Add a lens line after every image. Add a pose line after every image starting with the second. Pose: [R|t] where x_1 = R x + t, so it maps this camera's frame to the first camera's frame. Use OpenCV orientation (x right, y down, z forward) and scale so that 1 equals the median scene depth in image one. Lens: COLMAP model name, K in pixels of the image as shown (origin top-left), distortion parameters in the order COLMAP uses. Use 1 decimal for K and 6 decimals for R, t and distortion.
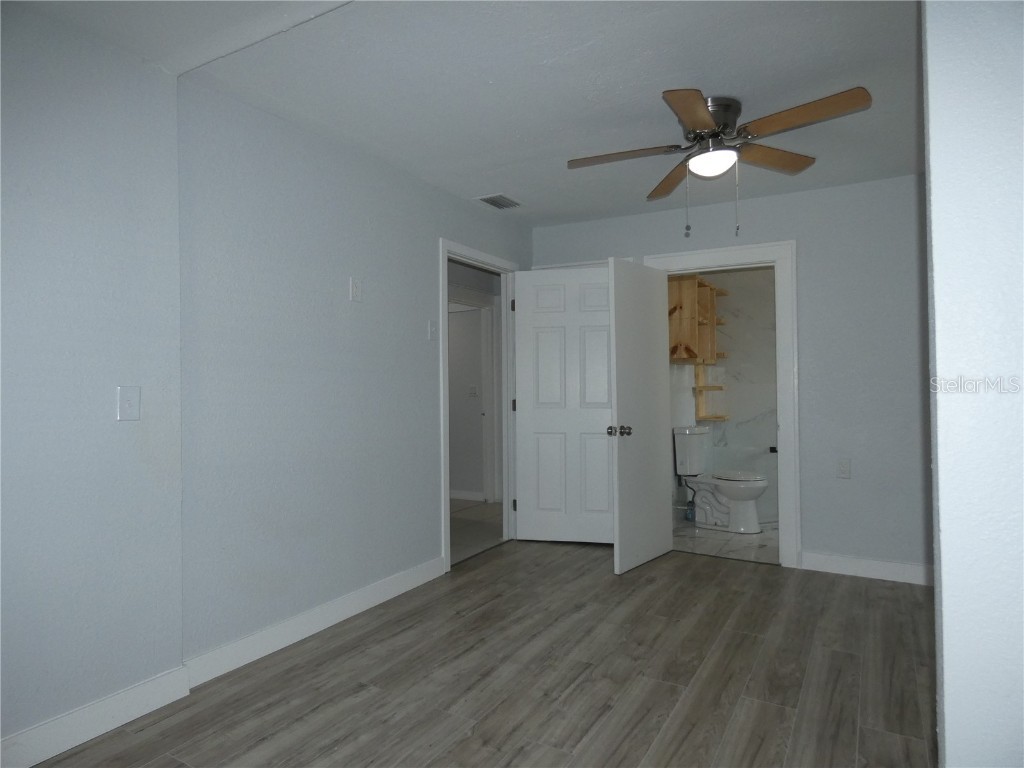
lens RADIAL K [[612.8, 0, 513.2], [0, 612.8, 384.2], [0, 0, 1]] dist [-0.001300, -0.000365]
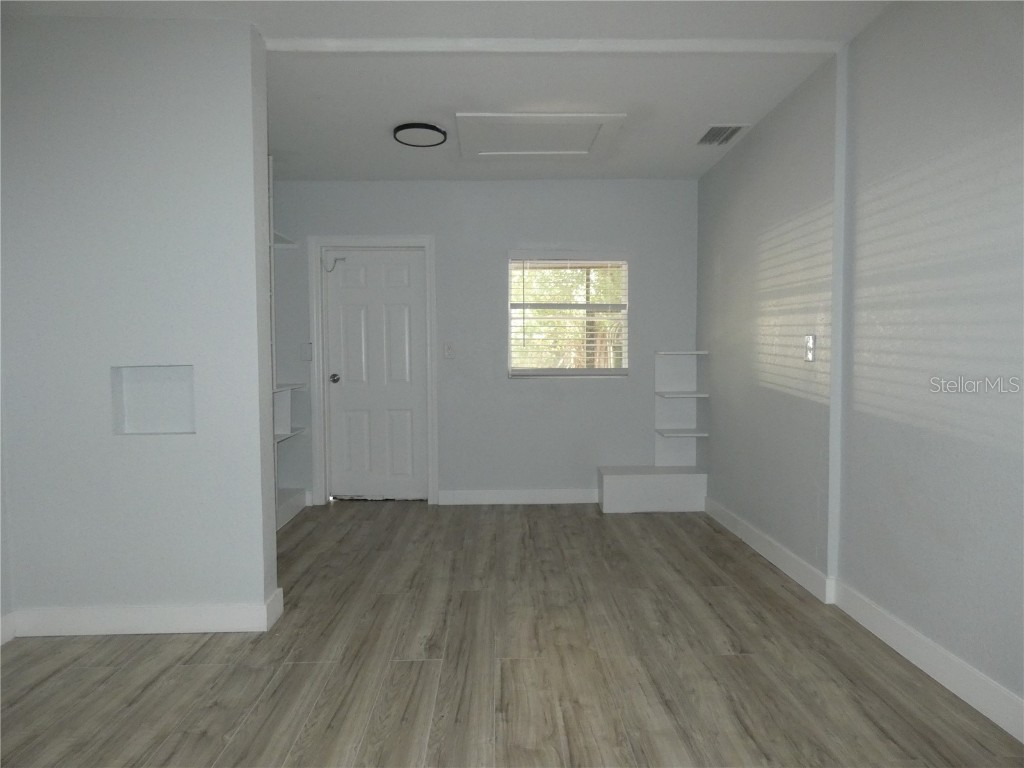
lens RADIAL K [[612.8, 0, 515.4], [0, 612.8, 384.6], [0, 0, 1]] dist [-0.001300, -0.000365]
pose [[-0.845959, 0.046095, -0.531253, 0.550014], [0.022101, 0.998432, 0.051438, 0.026495], [0.532791, 0.031773, -0.845650, 1.650774]]
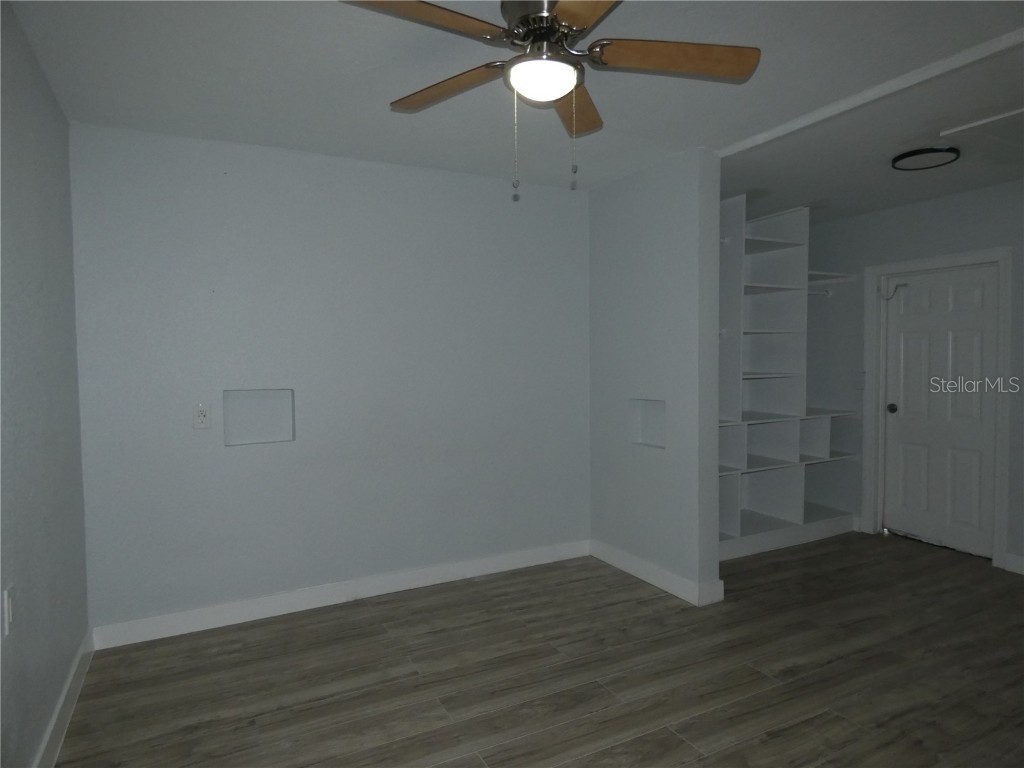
lens RADIAL K [[612.8, 0, 512.3], [0, 612.8, 383.8], [0, 0, 1]] dist [-0.001300, -0.000365]
pose [[-0.848454, 0.000278, 0.529268, -0.007804], [0.016593, 0.999522, 0.026075, -0.050792], [-0.529008, 0.030906, -0.848054, 1.924899]]
